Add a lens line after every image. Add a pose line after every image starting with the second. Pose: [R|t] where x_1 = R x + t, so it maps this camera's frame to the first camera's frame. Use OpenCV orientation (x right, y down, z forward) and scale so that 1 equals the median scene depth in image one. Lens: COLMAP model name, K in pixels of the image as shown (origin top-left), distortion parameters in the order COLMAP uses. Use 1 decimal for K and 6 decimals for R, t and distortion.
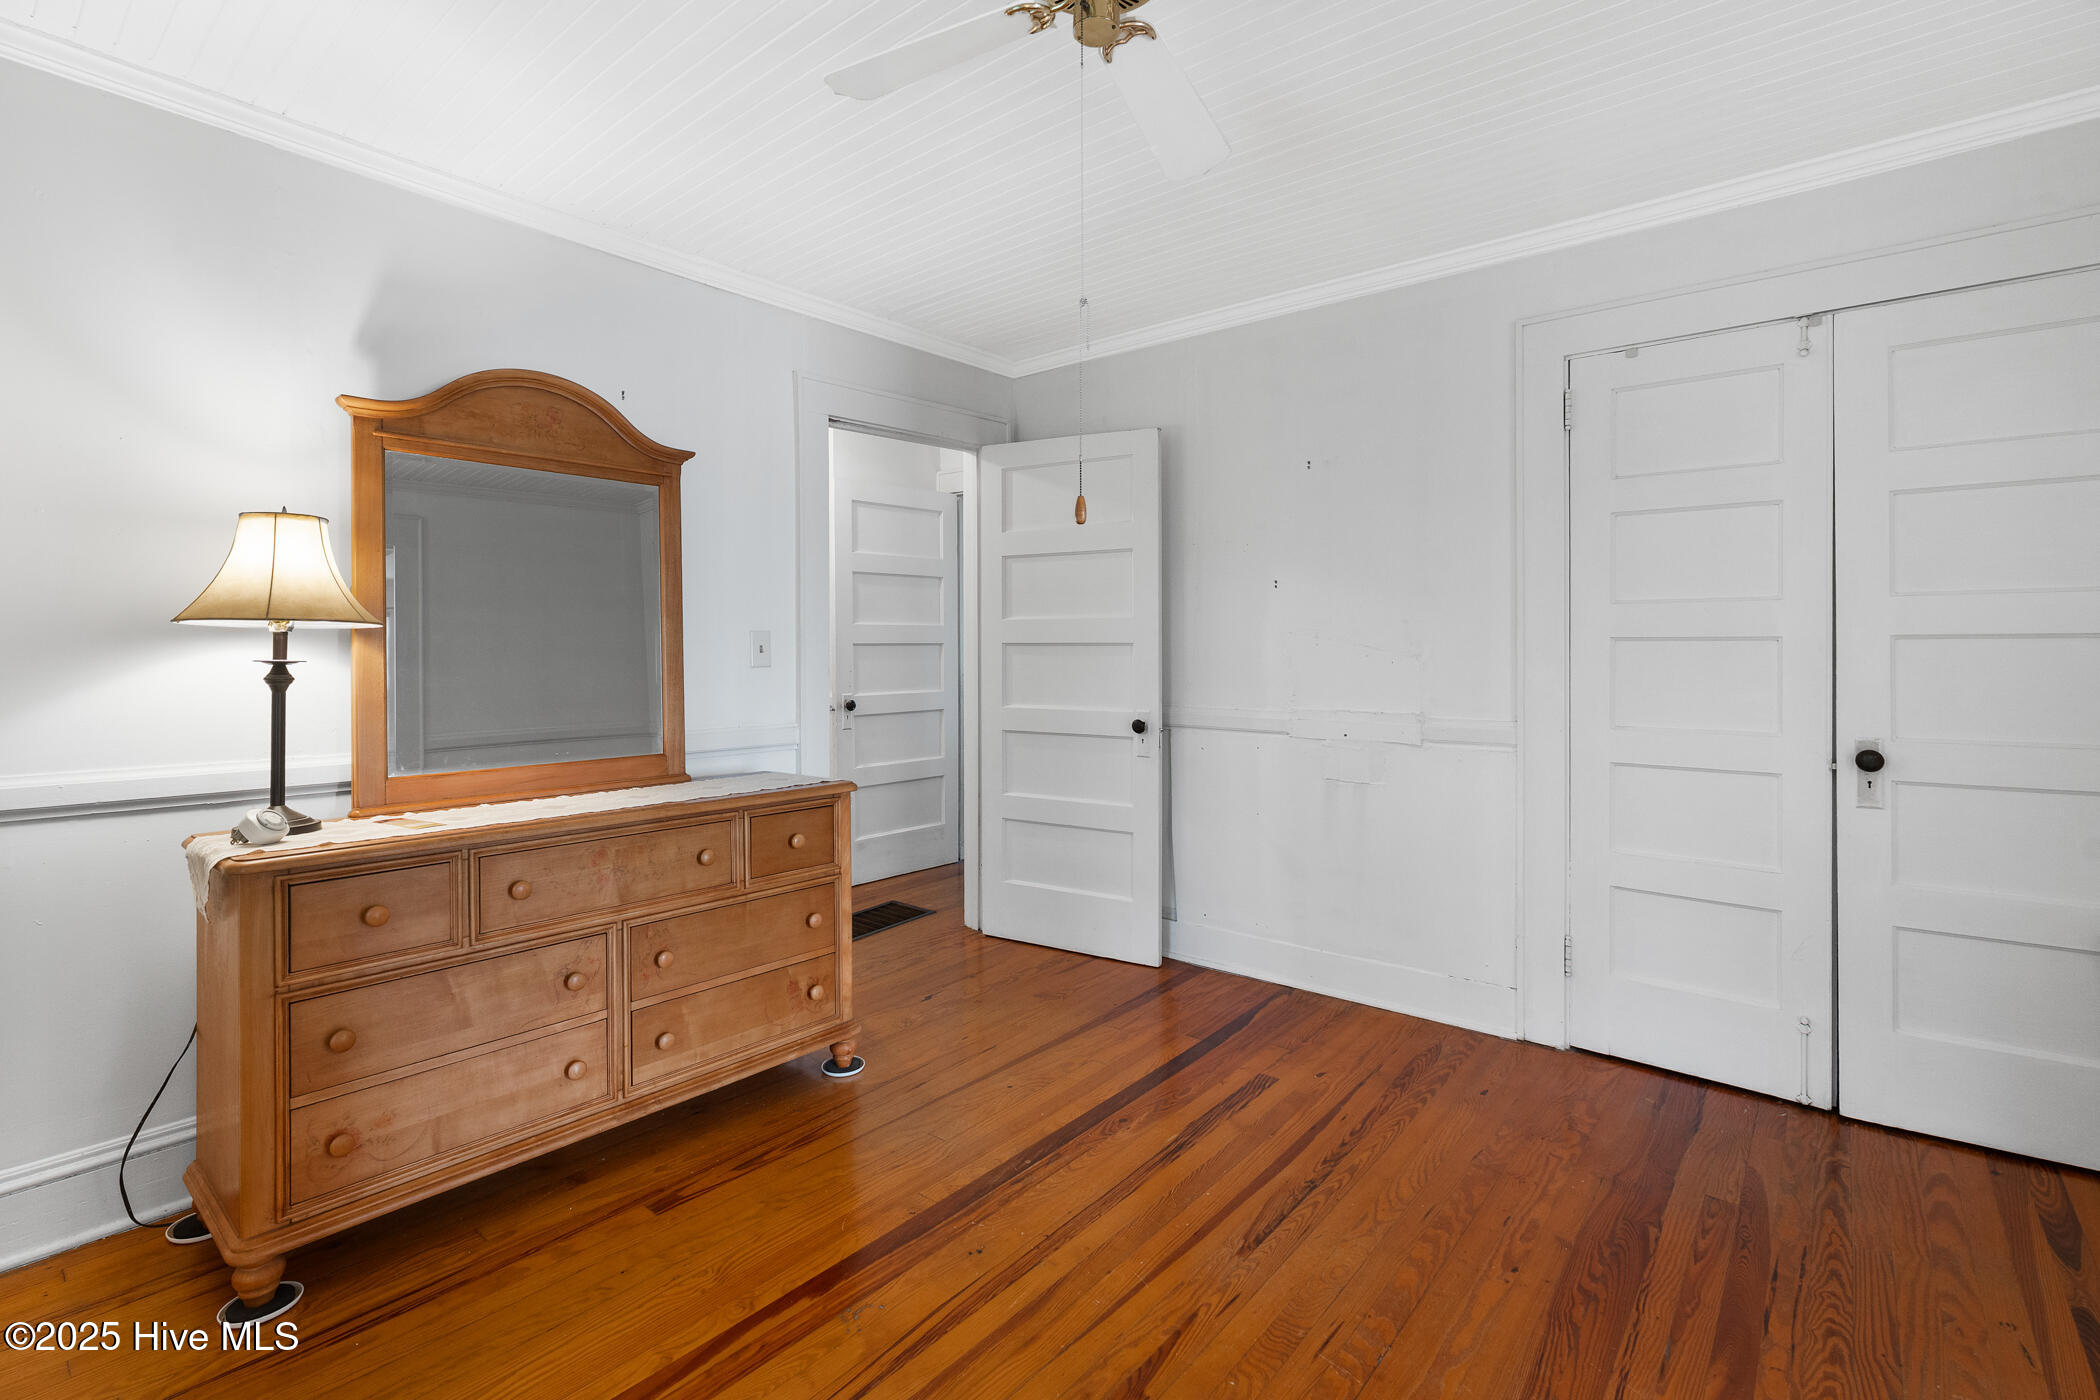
lens RADIAL K [[956.6, 0, 1059.1], [0, 956.6, 655.8], [0, 0, 1]] dist [-0.001340, -0.000104]
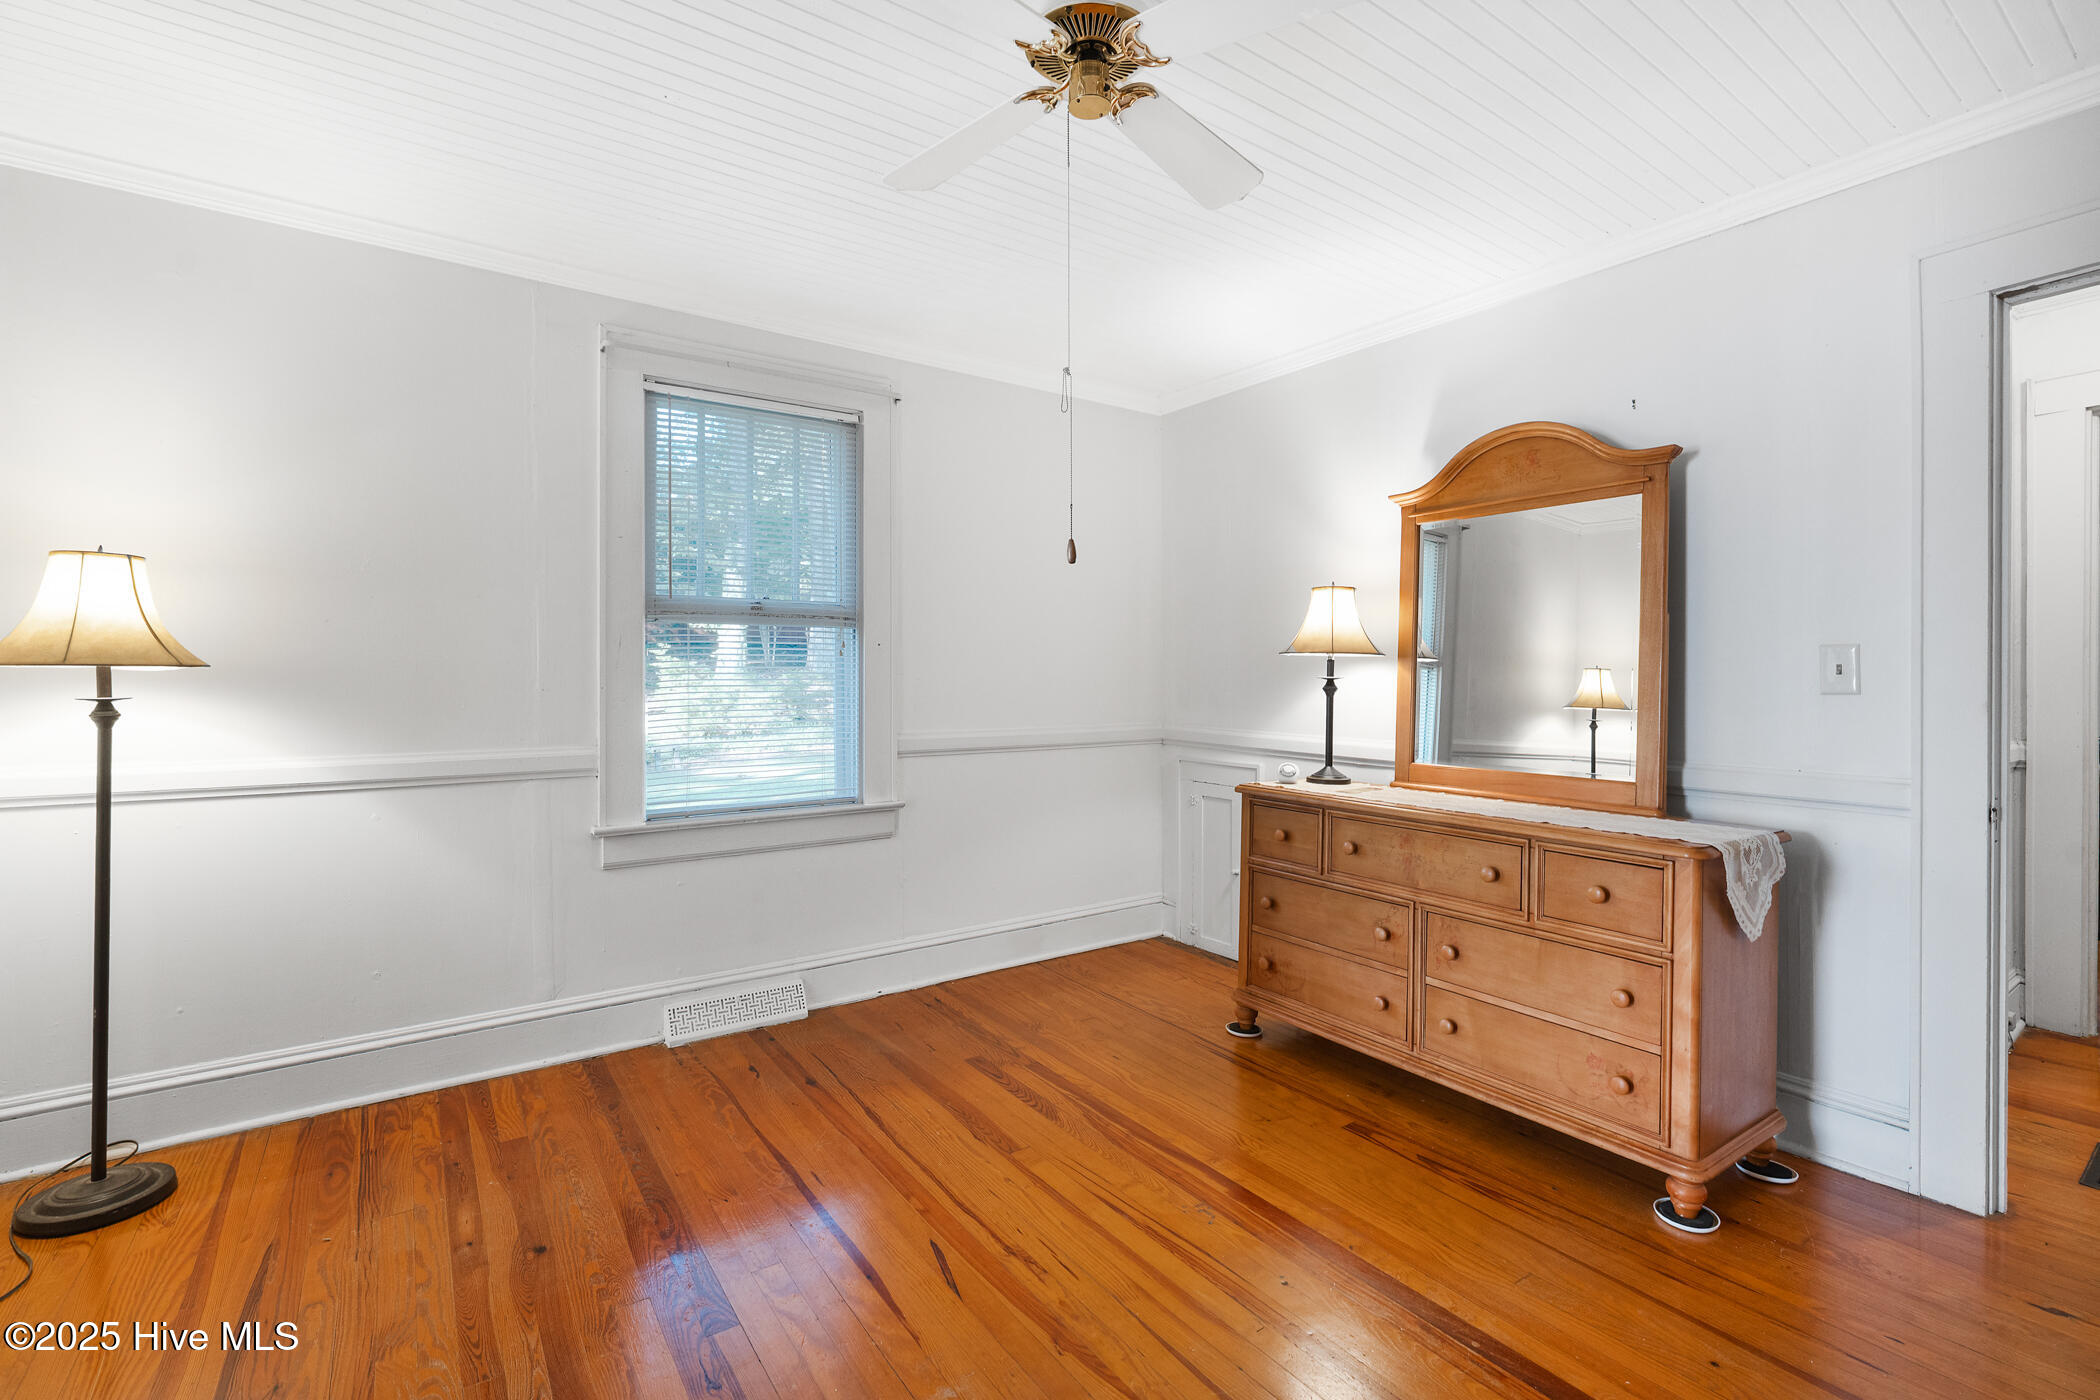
lens RADIAL K [[933.4, 0, 1050.0], [0, 933.4, 700.0], [0, 0, 1]] dist [-0.001528, -0.000165]
pose [[-0.261302, 0.027279, -0.964872, 0.792913], [-0.008181, 0.999502, 0.030473, -0.000470], [0.965222, 0.015856, -0.260949, 0.903375]]
